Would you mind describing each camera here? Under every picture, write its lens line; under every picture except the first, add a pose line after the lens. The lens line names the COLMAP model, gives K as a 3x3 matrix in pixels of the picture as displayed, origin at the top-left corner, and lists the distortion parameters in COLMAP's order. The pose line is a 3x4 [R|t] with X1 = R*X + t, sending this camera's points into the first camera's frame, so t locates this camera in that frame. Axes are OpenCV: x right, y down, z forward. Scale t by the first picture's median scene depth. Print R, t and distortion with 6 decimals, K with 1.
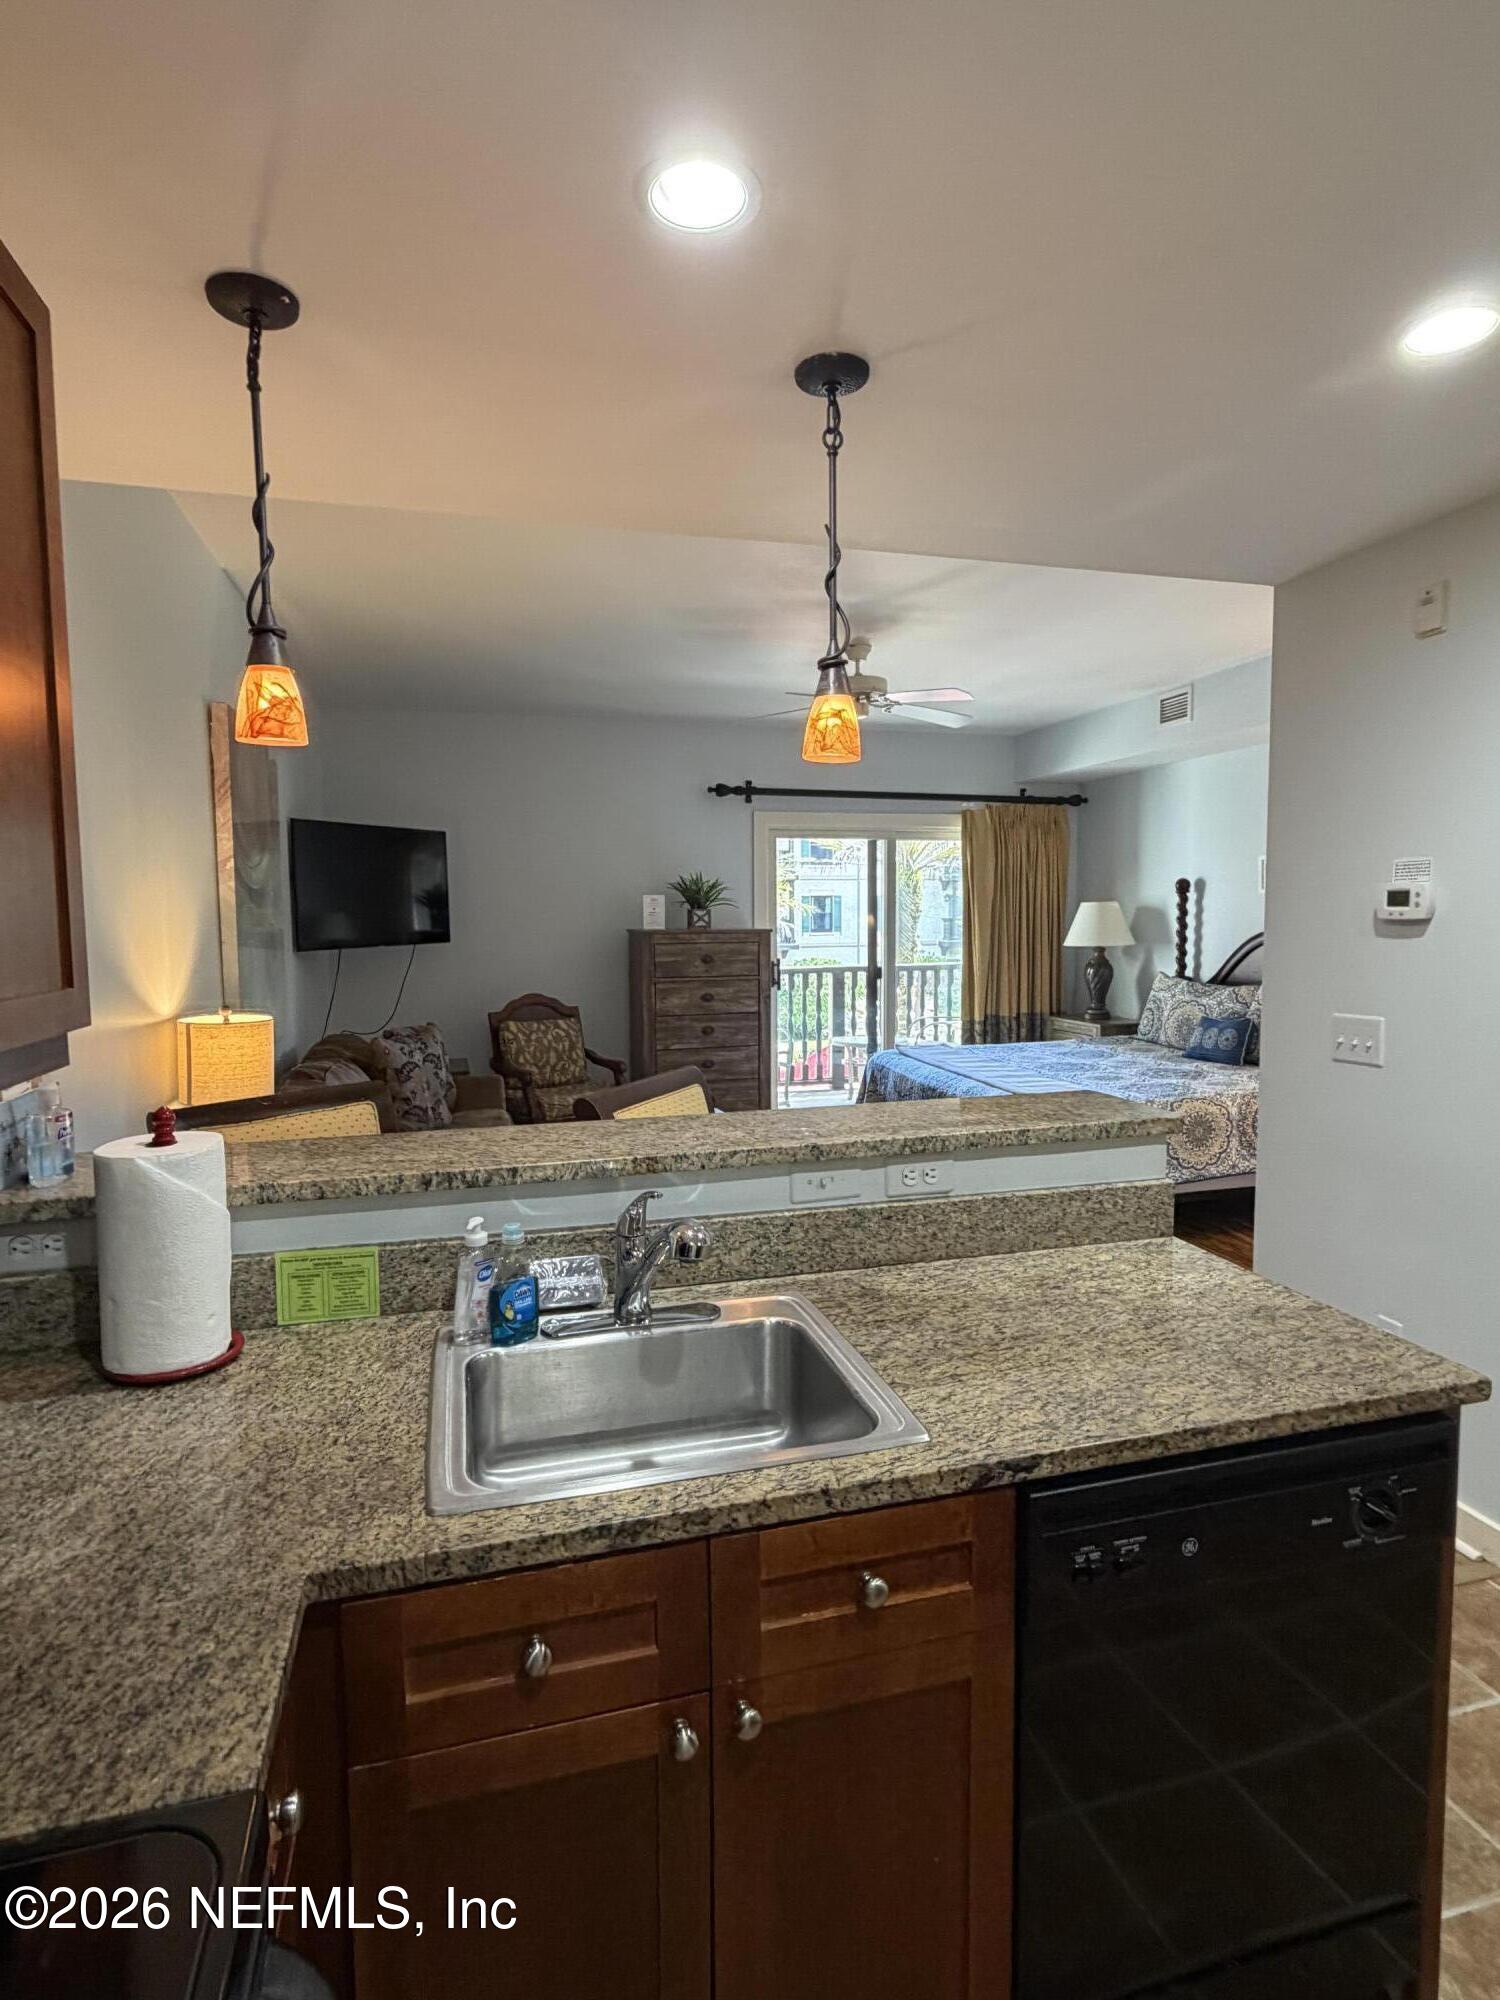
lens RADIAL K [[1062.4, 0, 746.7], [0, 1062.4, 995.5], [0, 0, 1]] dist [0.004761, 0.000190]
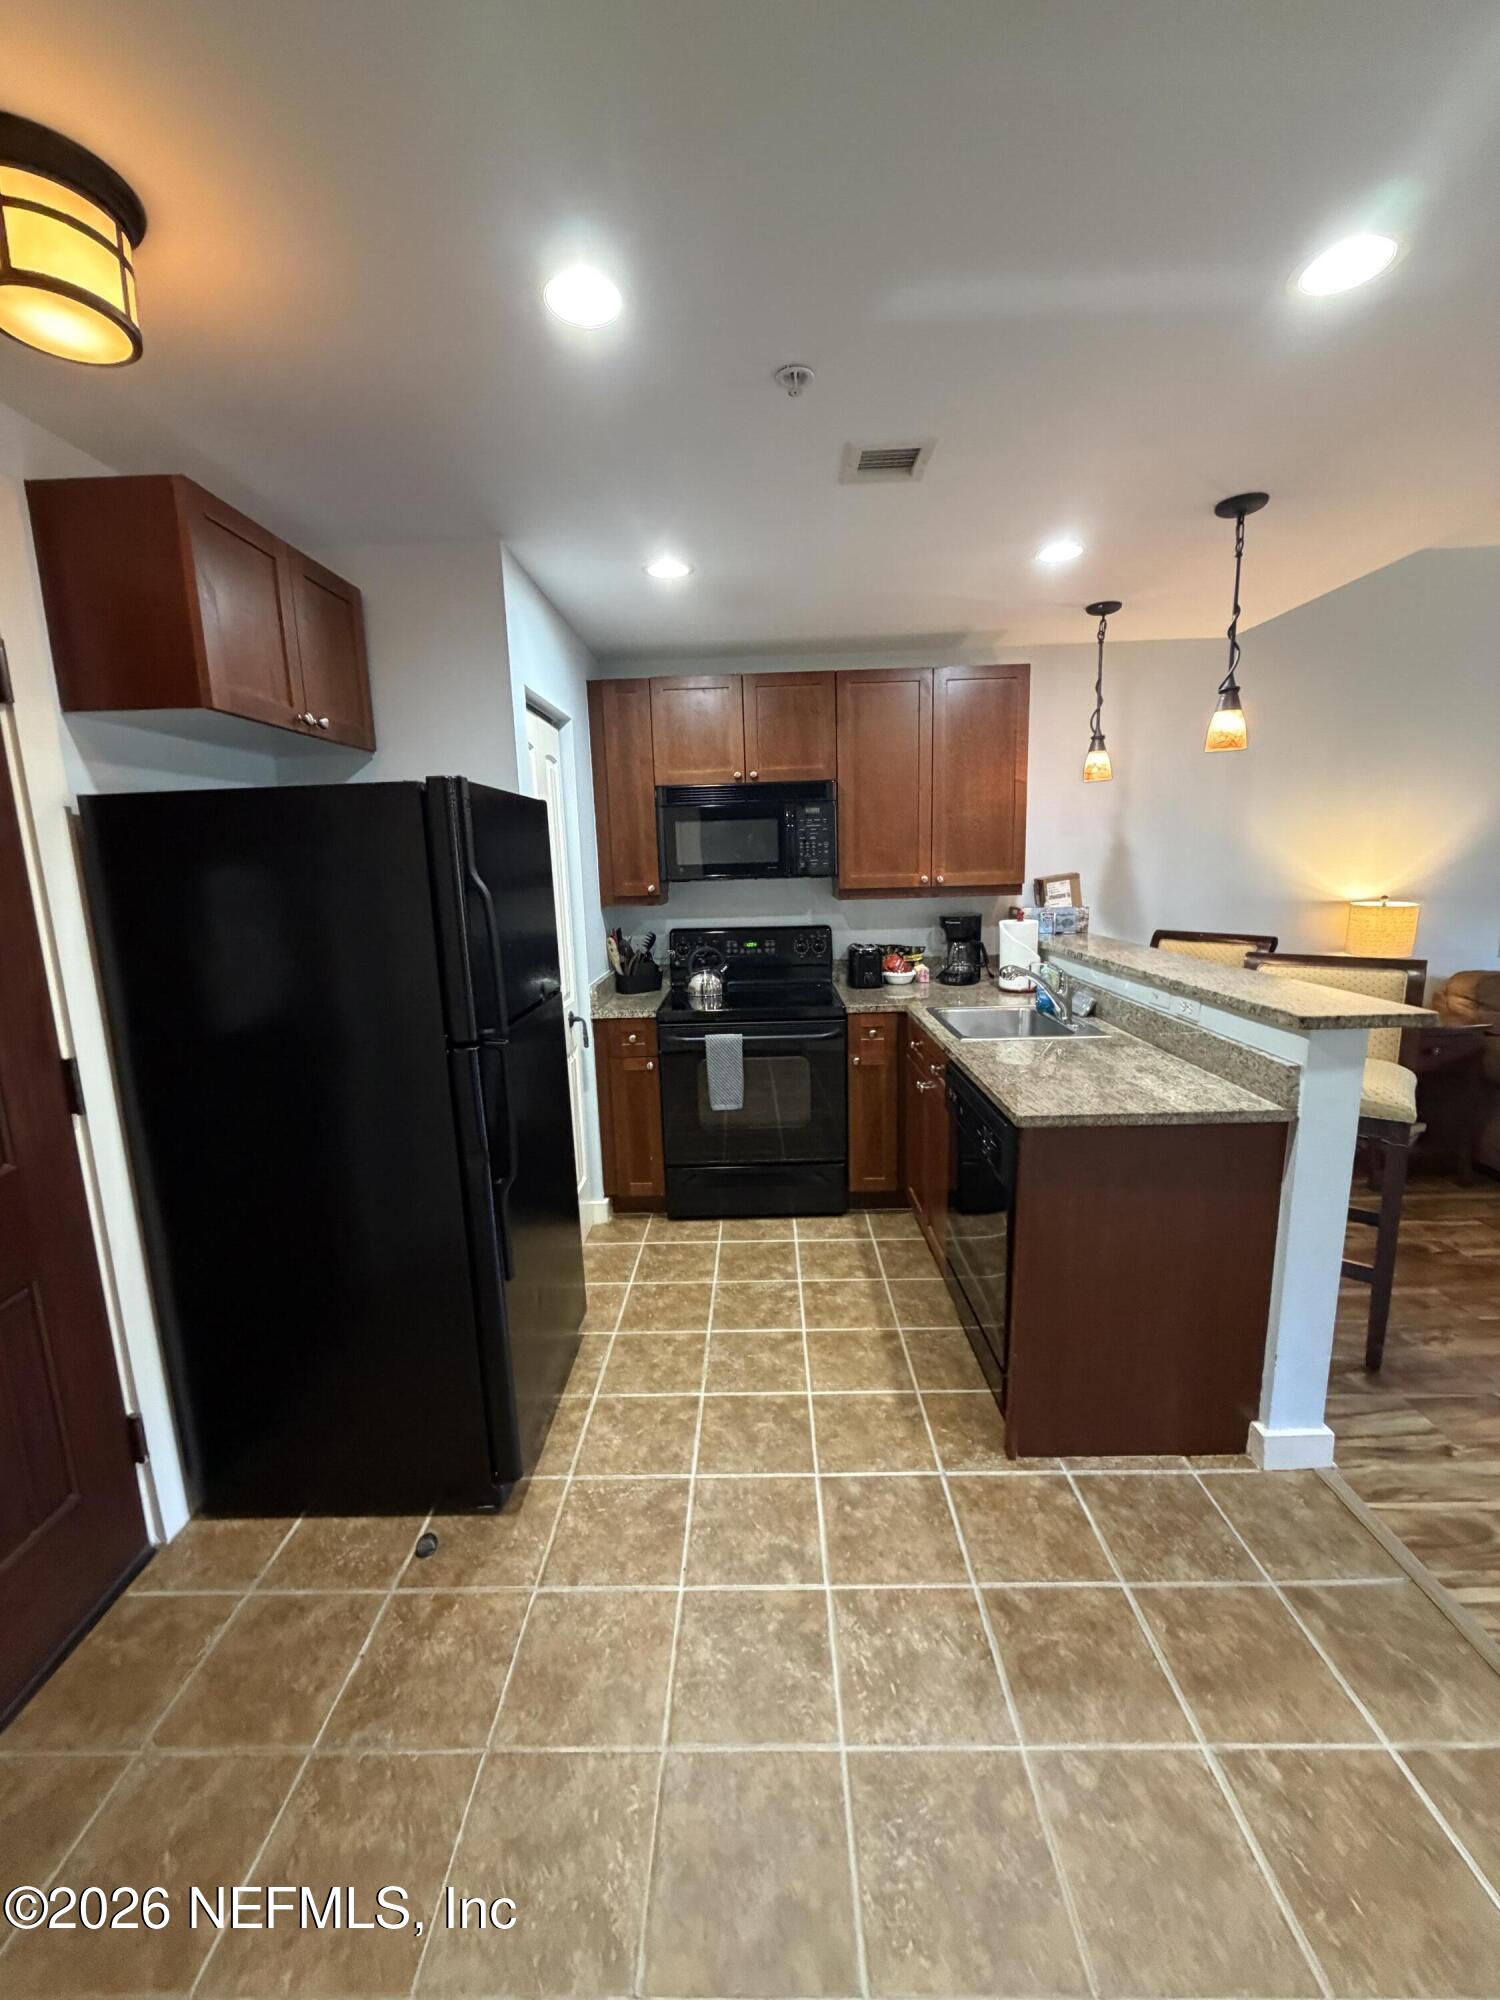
lens RADIAL K [[802.7, 0, 748.0], [0, 802.7, 992.7], [0, 0, 1]] dist [-0.000068, 0.000070]
pose [[-0.281474, 0.170047, -0.944381, 0.443917], [-0.051612, 0.980065, 0.191855, -0.016550], [0.958180, 0.102744, -0.267087, 0.195379]]
